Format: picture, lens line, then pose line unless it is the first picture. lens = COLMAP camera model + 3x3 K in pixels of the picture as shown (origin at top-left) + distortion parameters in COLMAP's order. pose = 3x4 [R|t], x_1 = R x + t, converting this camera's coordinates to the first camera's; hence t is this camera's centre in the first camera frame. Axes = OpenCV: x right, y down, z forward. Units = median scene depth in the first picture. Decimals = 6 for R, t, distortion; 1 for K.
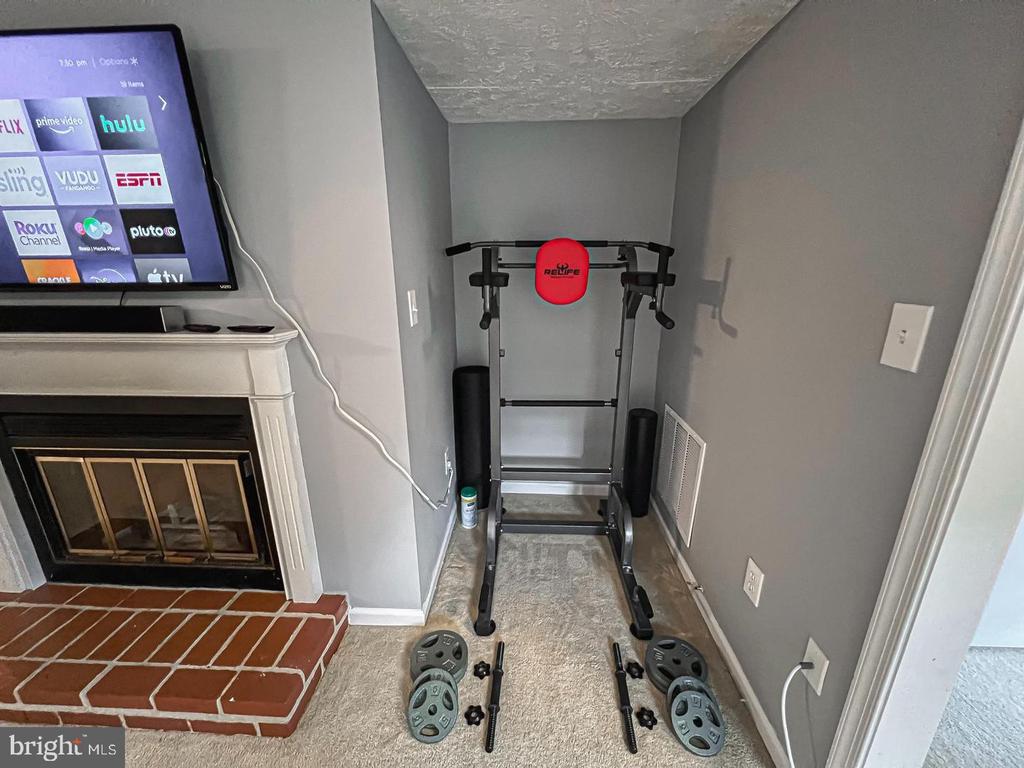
lens RADIAL K [[409.9, 0, 512.8], [0, 409.9, 388.7], [0, 0, 1]] dist [-0.001219, 0.000777]
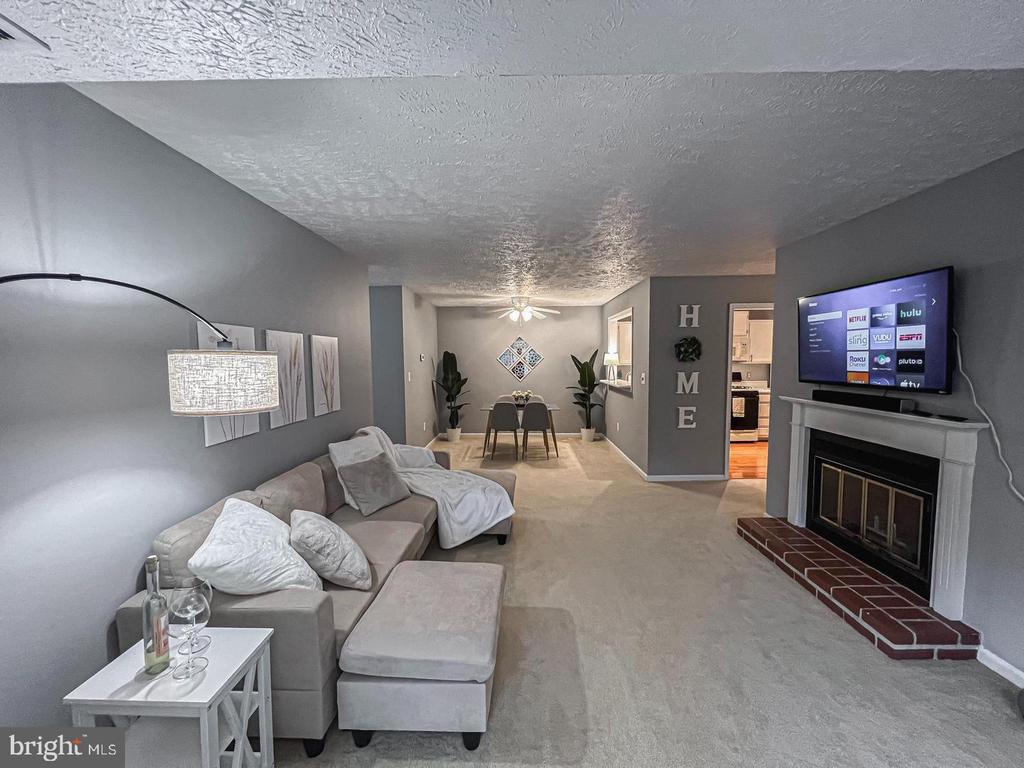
lens RADIAL K [[409.9, 0, 512.8], [0, 409.9, 388.7], [0, 0, 1]] dist [-0.001219, 0.000777]
pose [[0.036641, 0.079933, -0.996127, 0.944431], [-0.267546, 0.961193, 0.067289, 0.105066], [0.962848, 0.264044, 0.056604, -0.840937]]
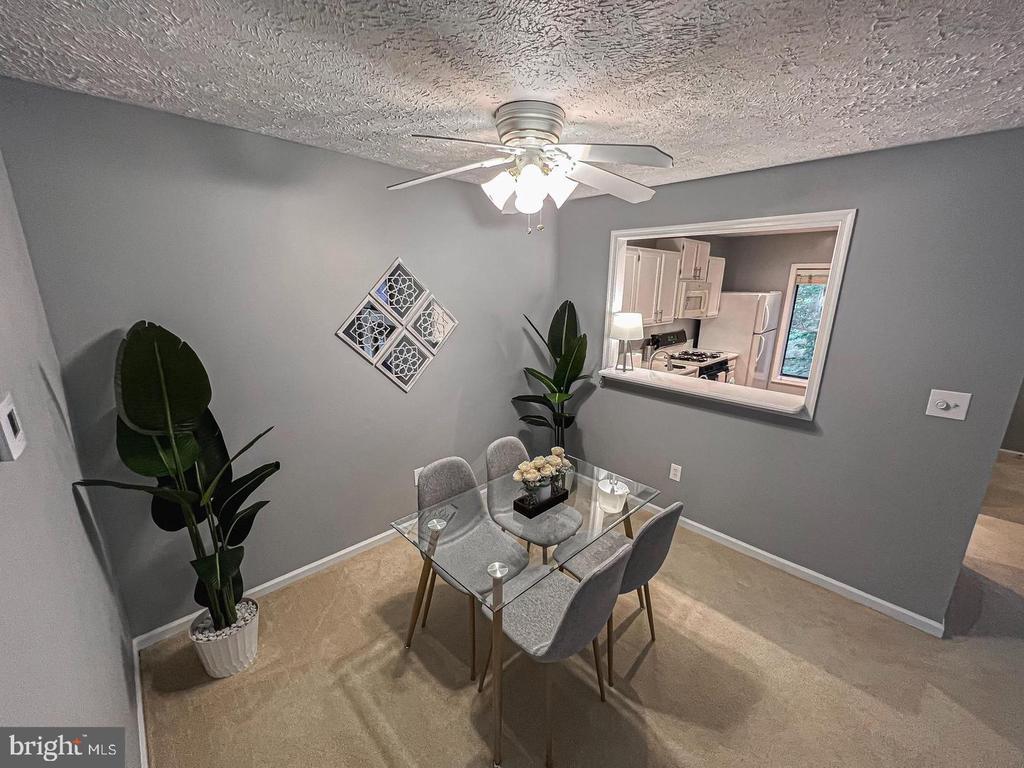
lens RADIAL K [[409.9, 0, 512.8], [0, 409.9, 388.7], [0, 0, 1]] dist [-0.001219, 0.000777]
pose [[0.729440, 0.182291, -0.659308, -3.253635], [-0.202442, 0.978191, 0.046483, 0.147822], [0.653402, 0.099565, 0.750435, -1.708897]]
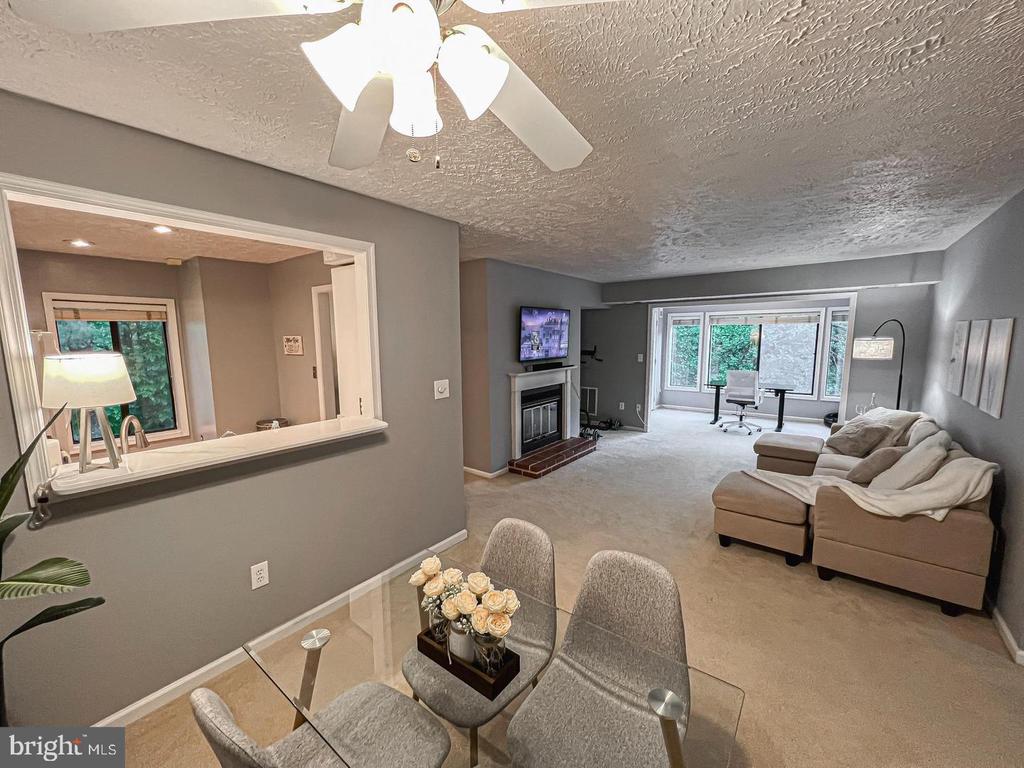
lens RADIAL K [[409.9, 0, 512.8], [0, 409.9, 388.7], [0, 0, 1]] dist [-0.001219, 0.000777]
pose [[0.576493, -0.107466, 0.810004, -4.764676], [0.233762, 0.971572, -0.037470, 0.123636], [-0.782950, 0.210950, 0.585226, -1.122851]]
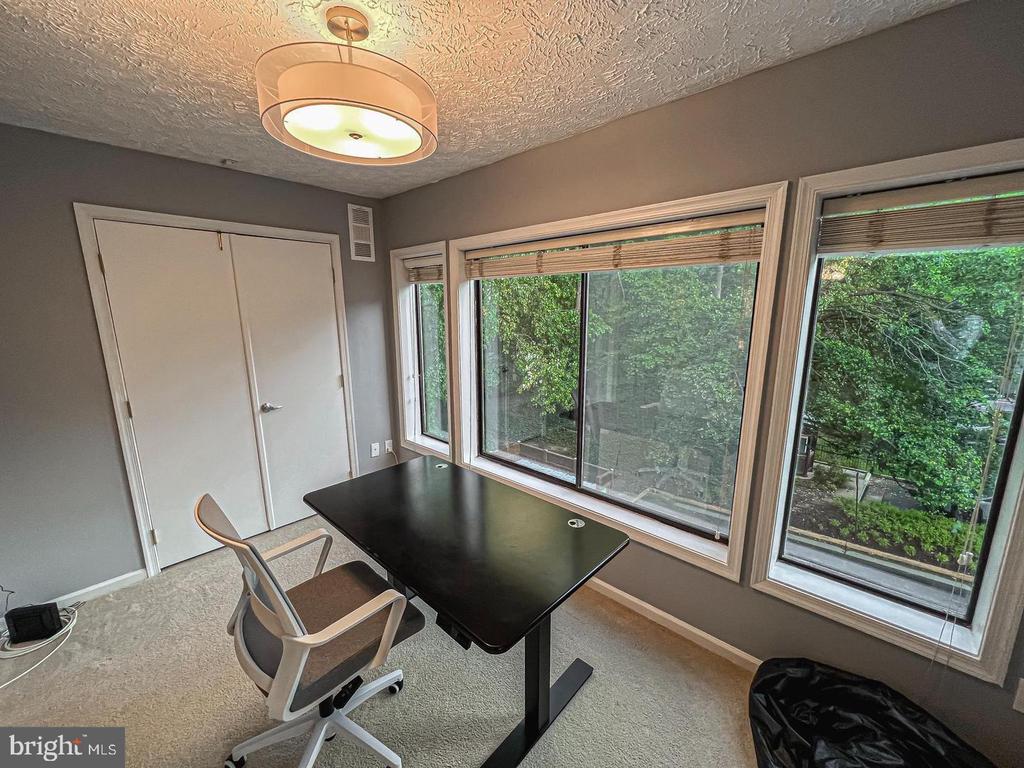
lens RADIAL K [[409.9, 0, 512.8], [0, 409.9, 388.7], [0, 0, 1]] dist [-0.001219, 0.000777]
pose [[0.648568, -0.148621, 0.746506, 0.982863], [0.212201, 0.977173, 0.010183, 0.234526], [-0.730979, 0.151805, 0.665300, -1.544738]]
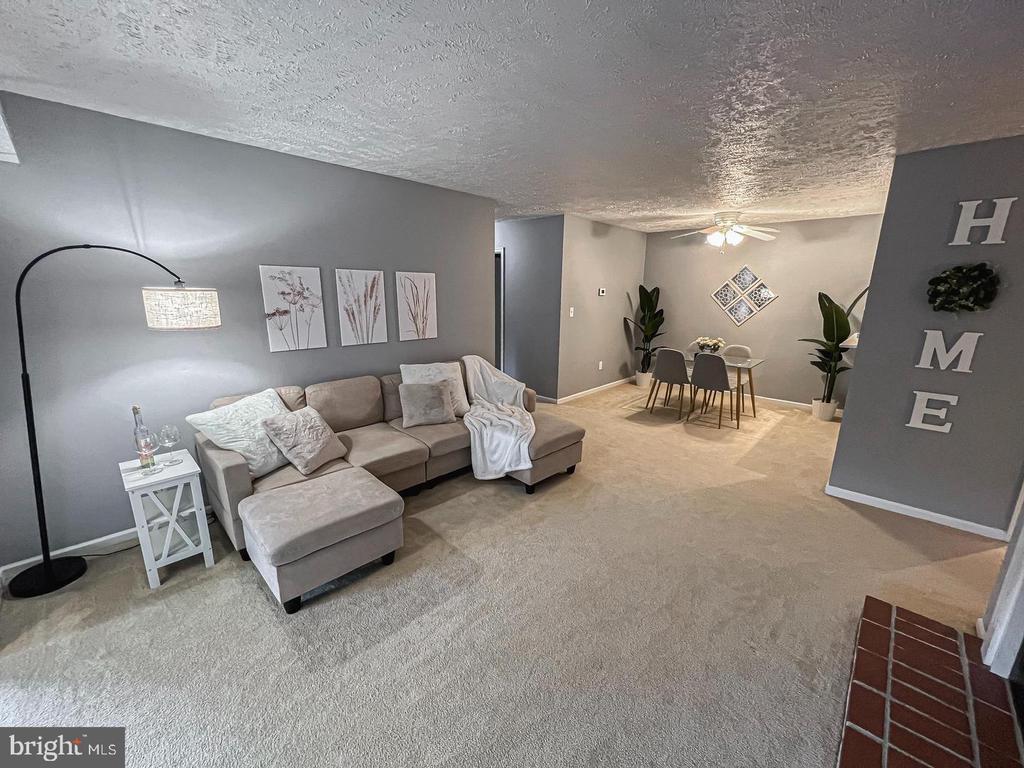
lens RADIAL K [[409.9, 0, 512.8], [0, 409.9, 388.7], [0, 0, 1]] dist [-0.001219, 0.000777]
pose [[-0.651021, 0.177379, -0.738044, 0.212582], [-0.216942, 0.888276, 0.404848, -0.327755], [0.727398, 0.423678, -0.539805, 0.549816]]
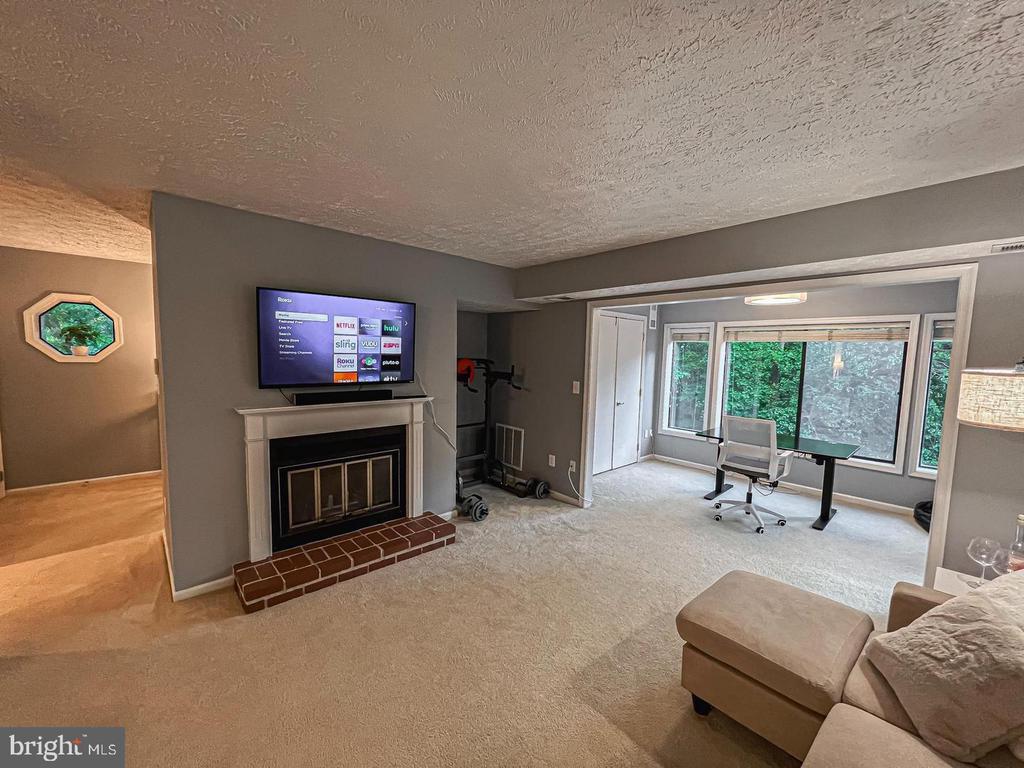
lens RADIAL K [[409.9, 0, 512.8], [0, 409.9, 388.7], [0, 0, 1]] dist [-0.001219, 0.000777]
pose [[0.707371, -0.042025, 0.705592, -2.145650], [0.171378, 0.978643, -0.113522, 0.224413], [-0.685752, 0.201225, 0.699466, -1.369689]]
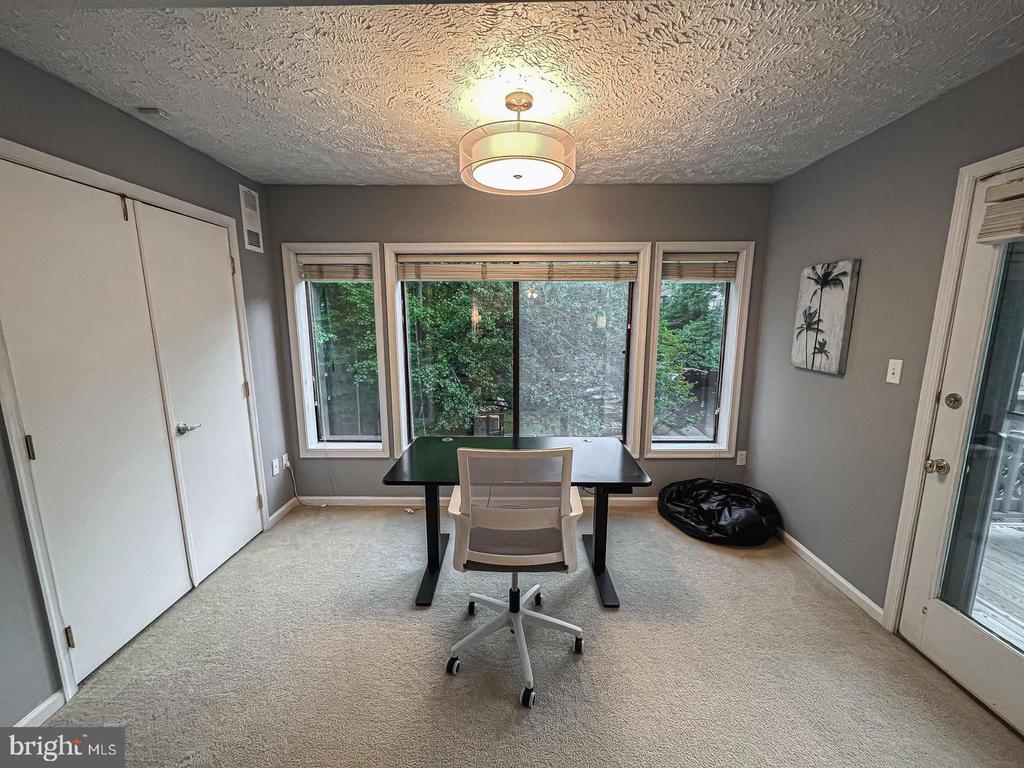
lens RADIAL K [[409.9, 0, 512.8], [0, 409.9, 388.7], [0, 0, 1]] dist [-0.001219, 0.000777]
pose [[-0.035112, -0.169731, 0.984865, 0.019836], [0.277662, 0.945017, 0.172763, -0.000579], [-0.960037, 0.279526, 0.013946, -0.461307]]
